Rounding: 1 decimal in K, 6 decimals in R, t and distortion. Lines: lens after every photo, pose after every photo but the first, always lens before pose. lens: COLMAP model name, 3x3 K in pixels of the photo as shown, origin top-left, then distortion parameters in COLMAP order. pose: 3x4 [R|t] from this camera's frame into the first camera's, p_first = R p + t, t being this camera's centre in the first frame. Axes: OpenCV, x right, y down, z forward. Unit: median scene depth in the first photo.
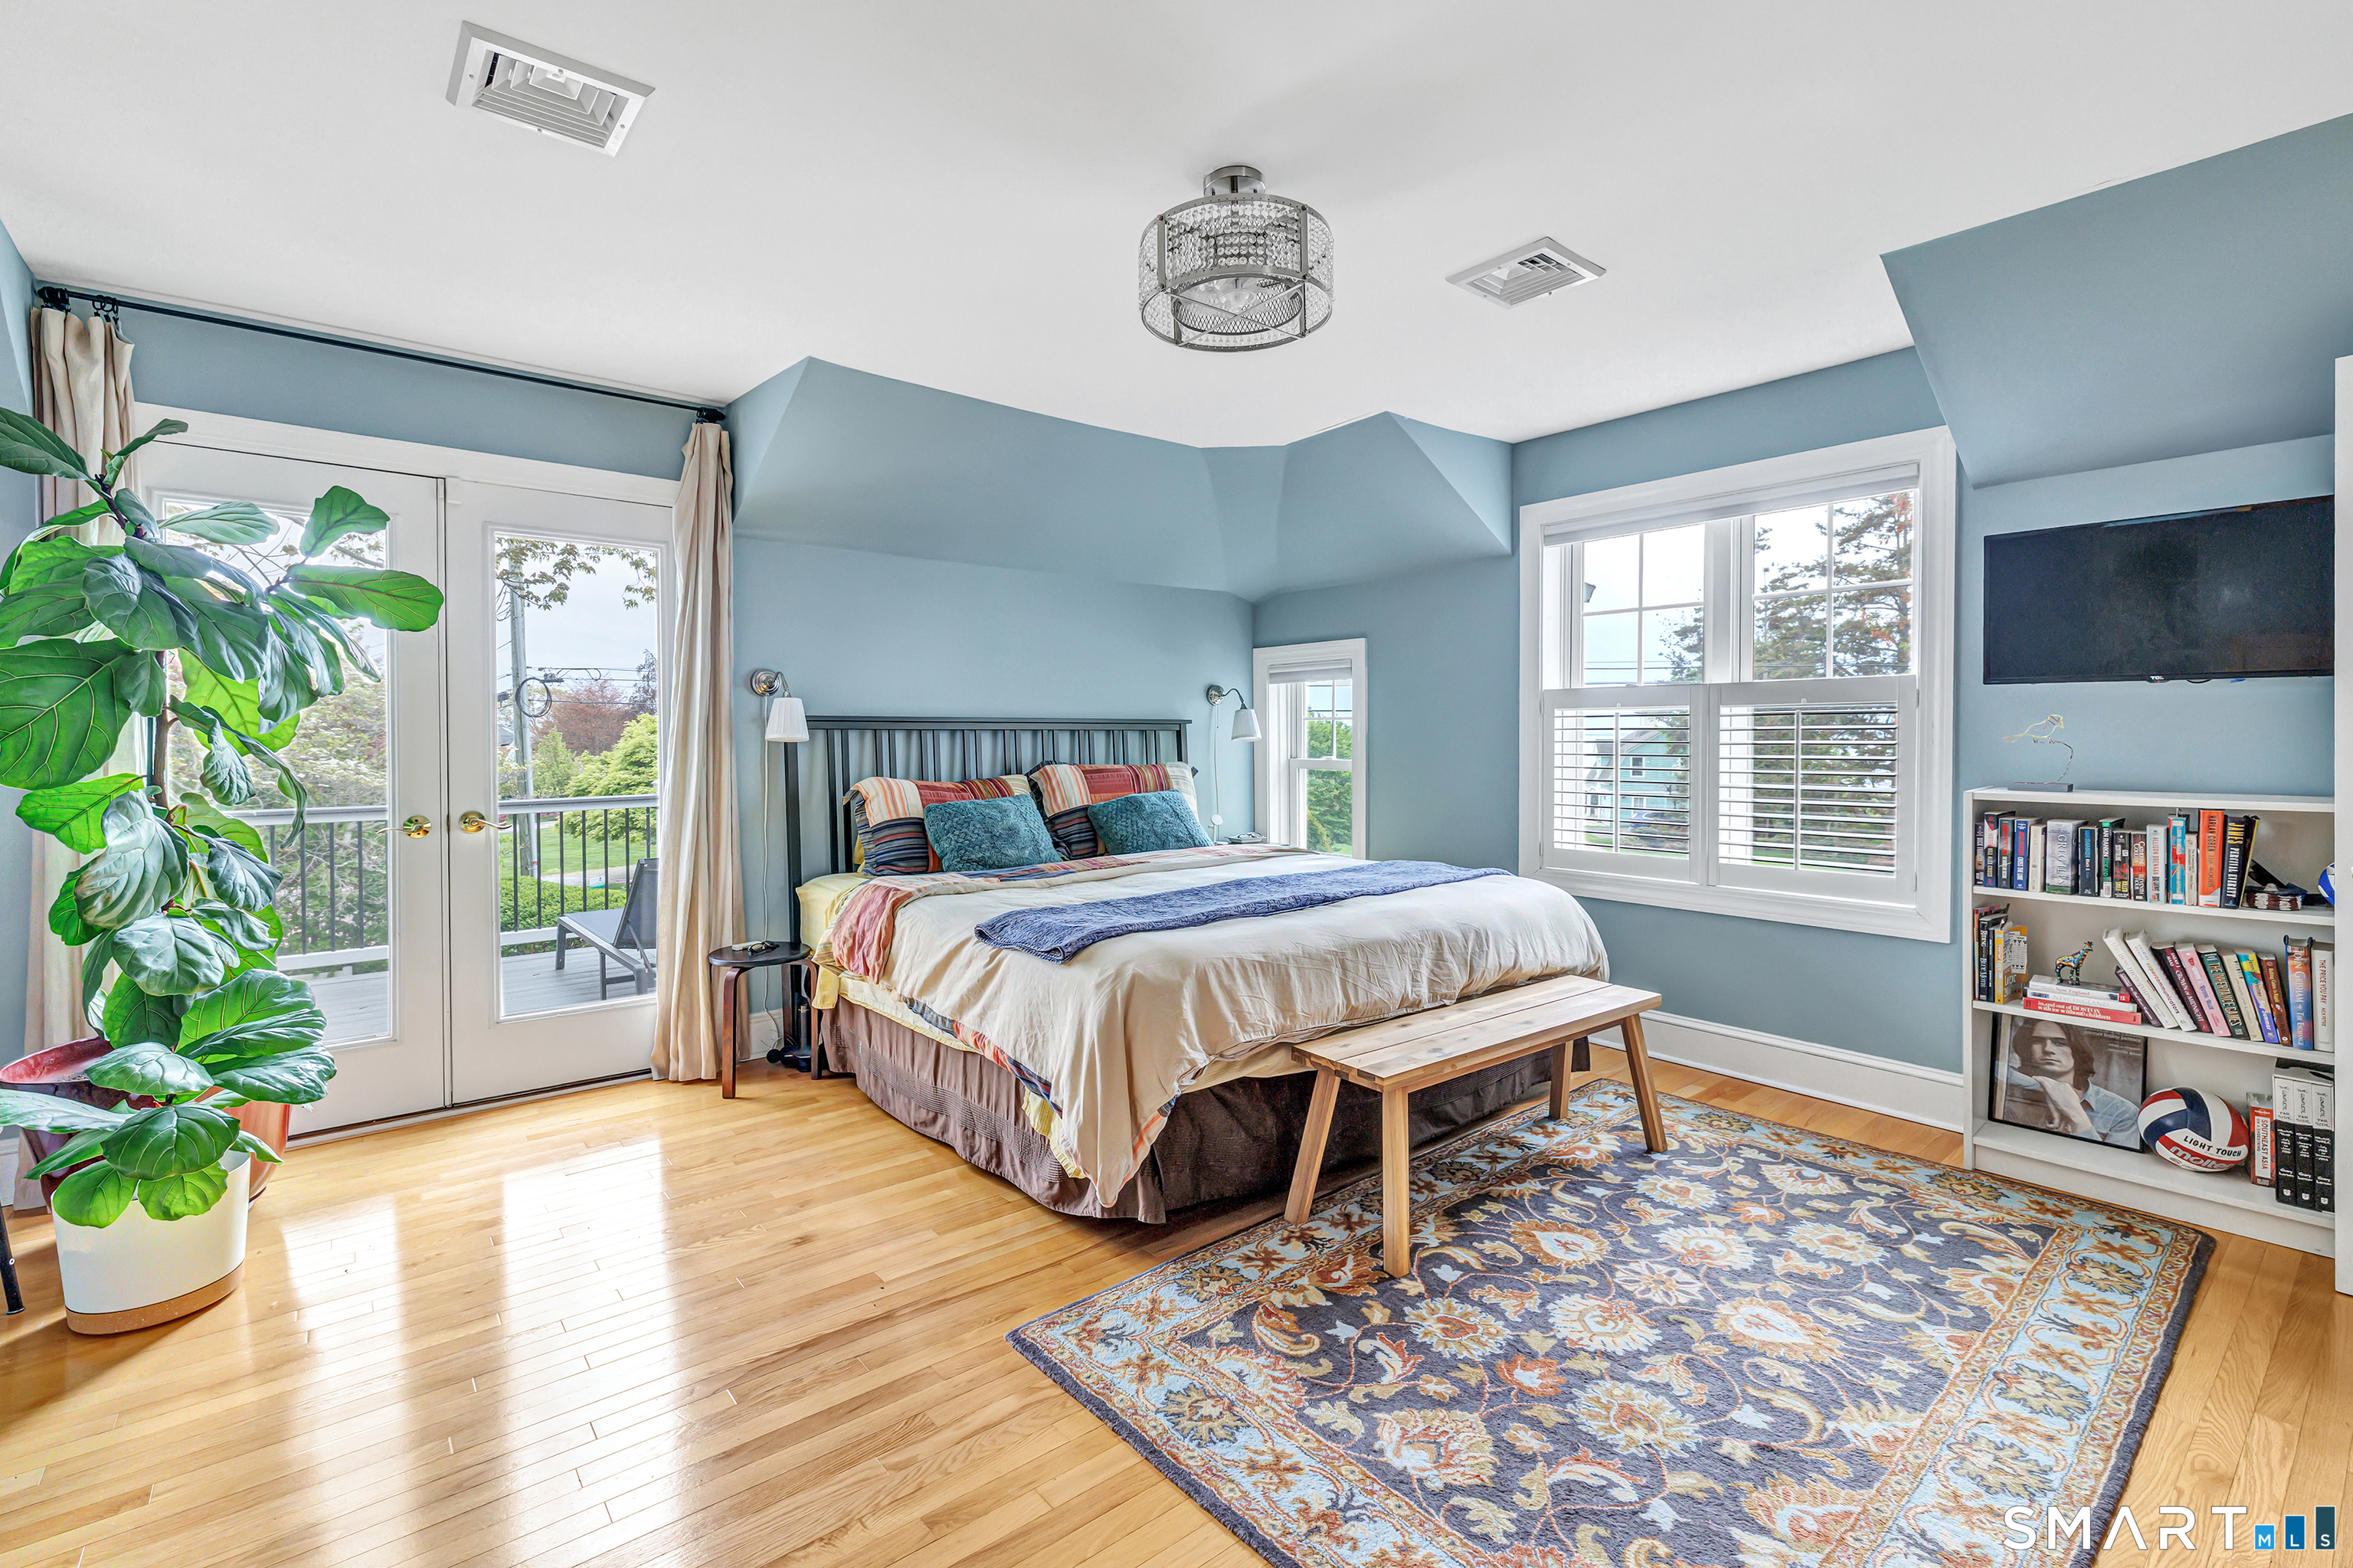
lens RADIAL K [[1078.2, 0, 1199.9], [0, 1078.2, 749.6], [0, 0, 1]] dist [-0.001454, -0.000018]
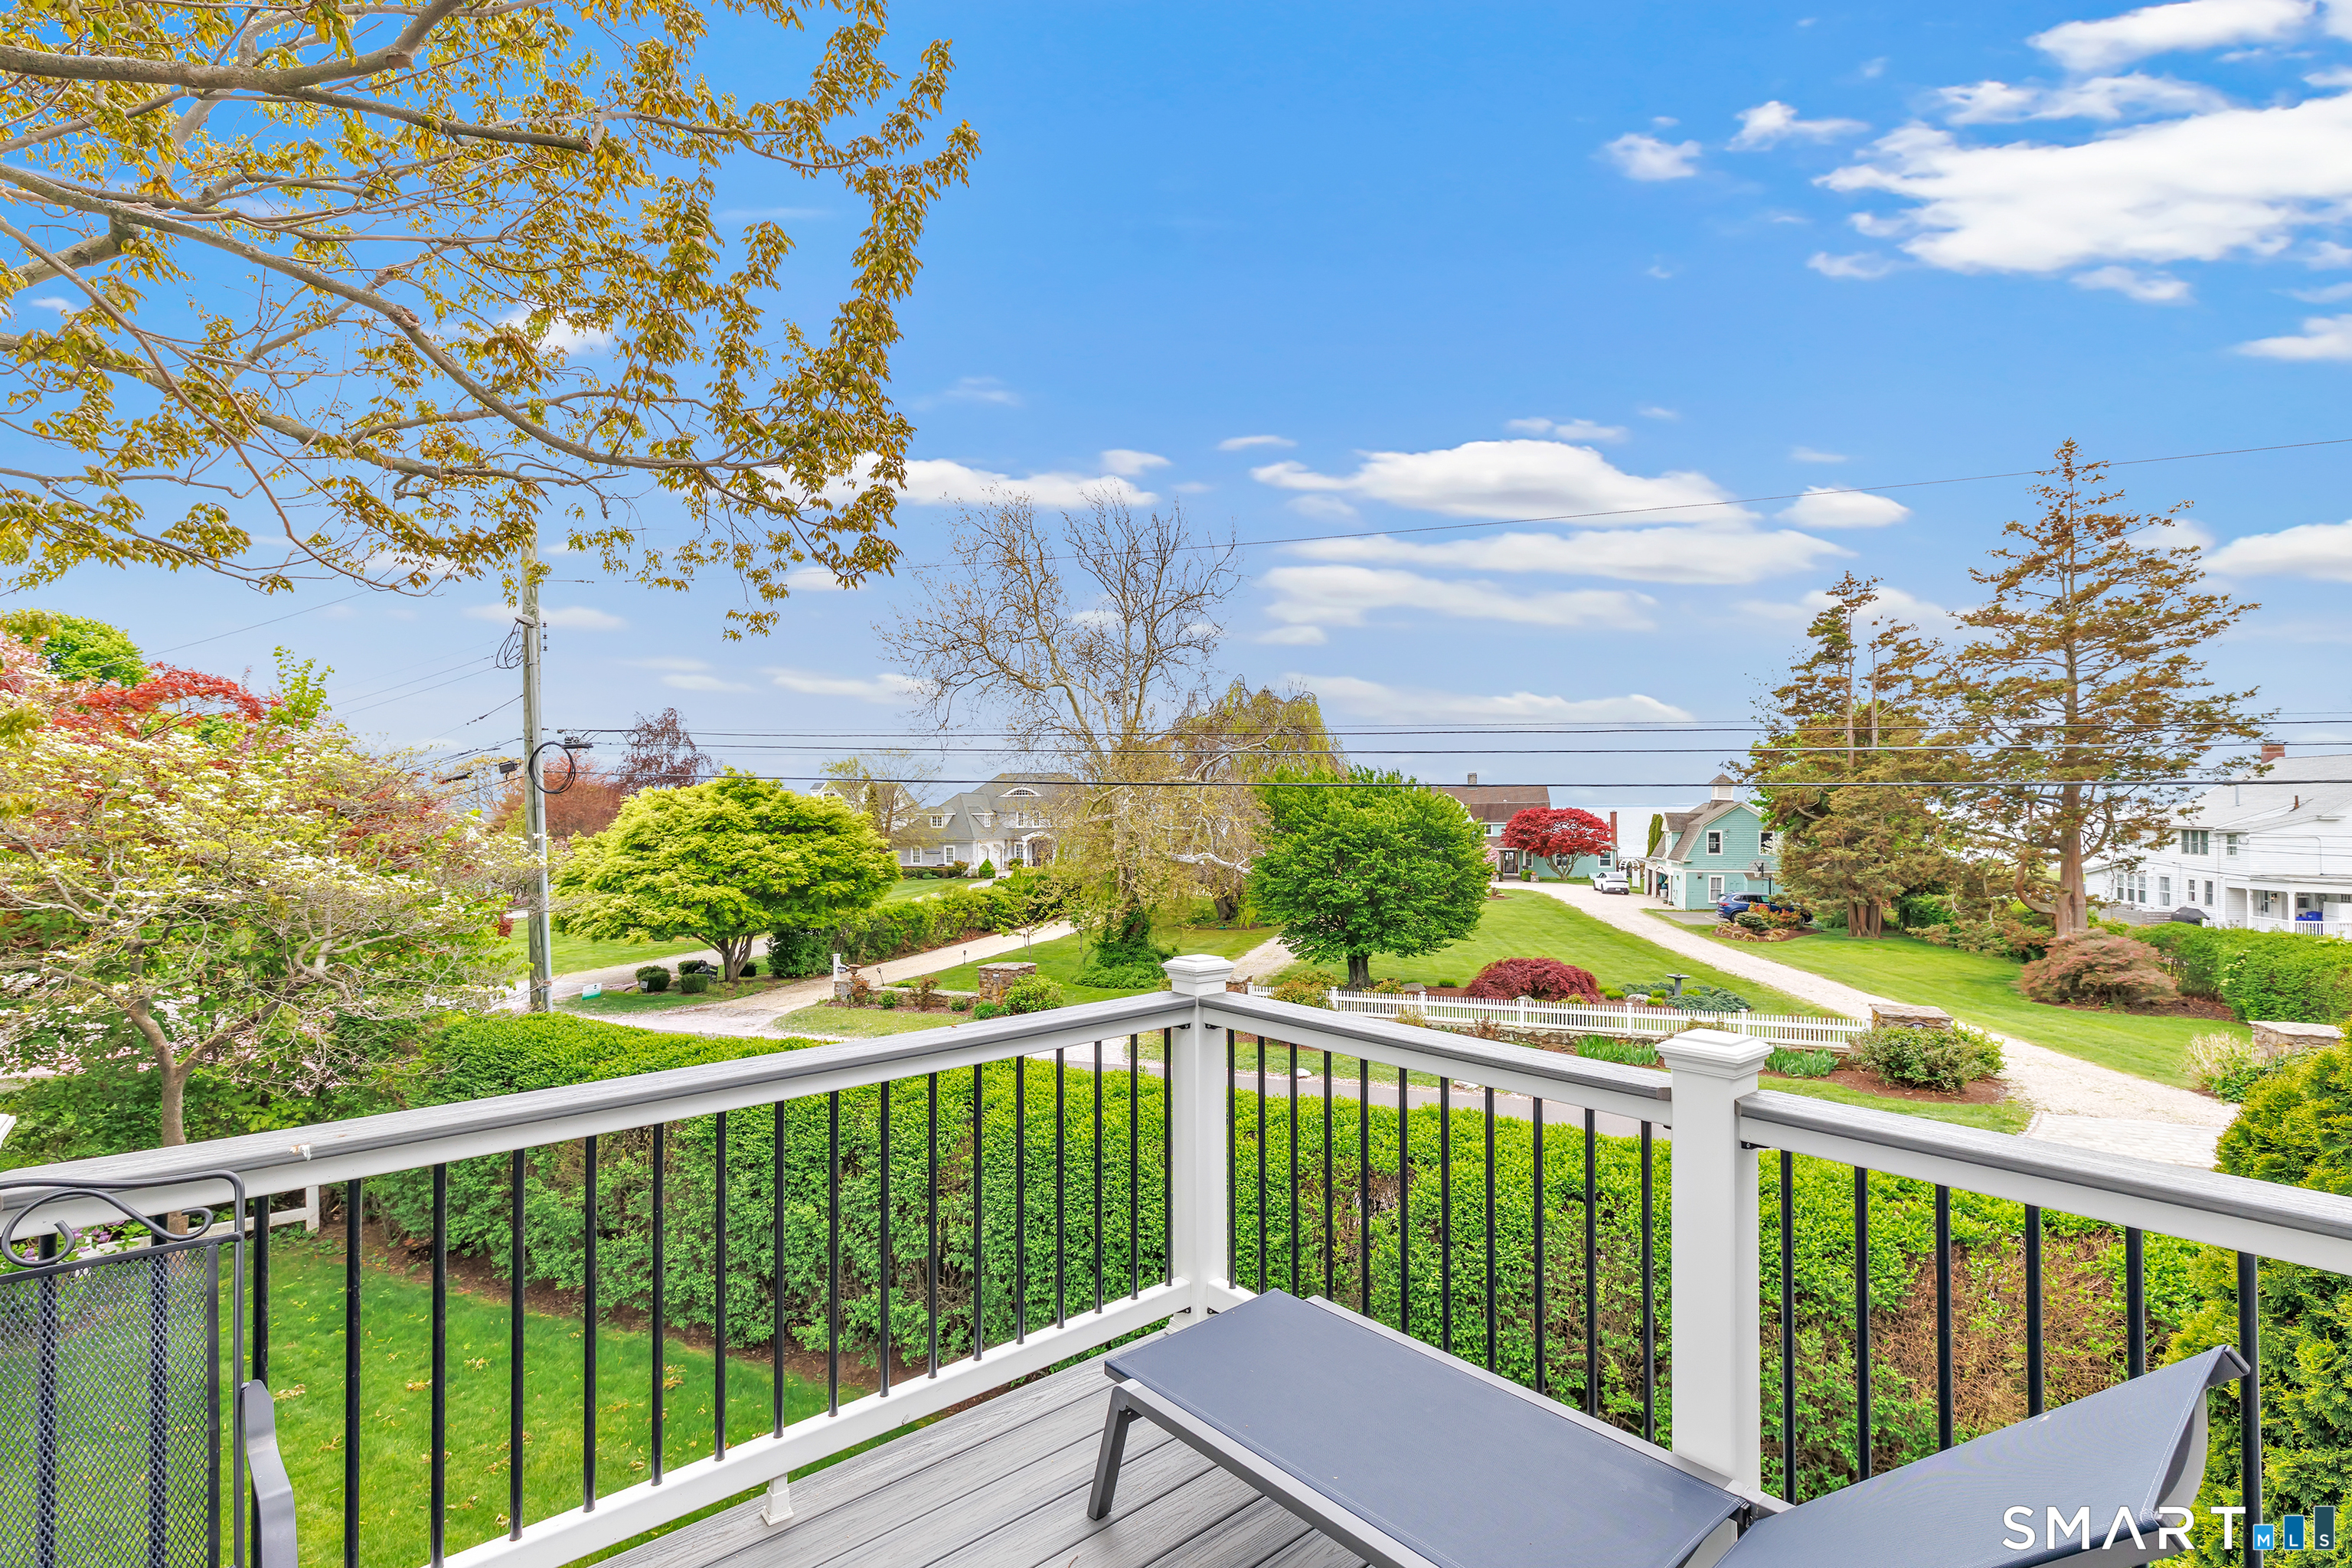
lens RADIAL K [[1134.2, 0, 1169.1], [0, 1134.2, 773.3], [0, 0, 1]] dist [0.003105, 0.000502]
pose [[0.999999, -0.001533, -0.000243, -0.168811], [0.001521, 0.999092, -0.042573, -0.008700], [0.000308, 0.042573, 0.999093, 0.180465]]
